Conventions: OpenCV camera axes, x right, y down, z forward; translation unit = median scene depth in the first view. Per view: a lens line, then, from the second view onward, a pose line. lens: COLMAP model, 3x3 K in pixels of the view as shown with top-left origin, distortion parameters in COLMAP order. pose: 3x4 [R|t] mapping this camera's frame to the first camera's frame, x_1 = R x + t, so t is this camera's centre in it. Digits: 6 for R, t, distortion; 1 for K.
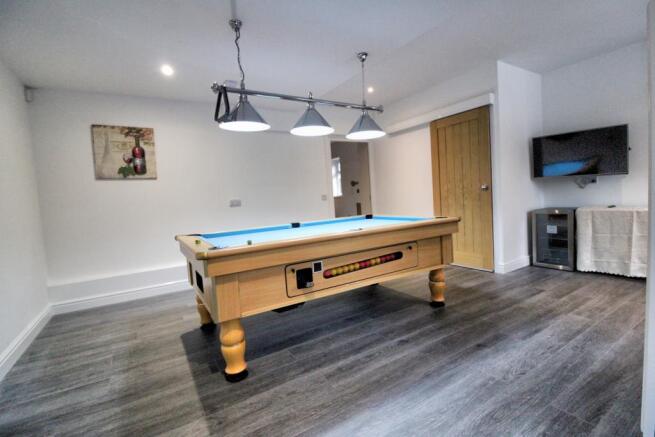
lens RADIAL K [[306.0, 0, 328.6], [0, 306.0, 215.9], [0, 0, 1]] dist [-0.001755, -0.015175]
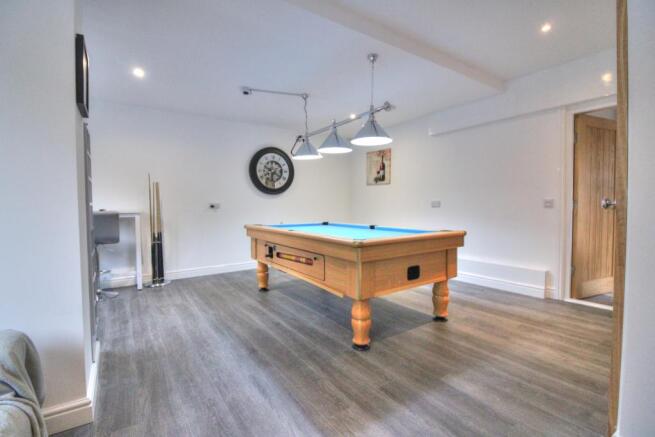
lens RADIAL K [[306.0, 0, 328.6], [0, 306.0, 215.9], [0, 0, 1]] dist [-0.001755, -0.015175]
pose [[0.044403, 0.097689, -0.994226, 1.419128], [-0.057899, 0.993786, 0.095060, -0.153879], [0.997334, 0.053343, 0.049784, 1.096041]]
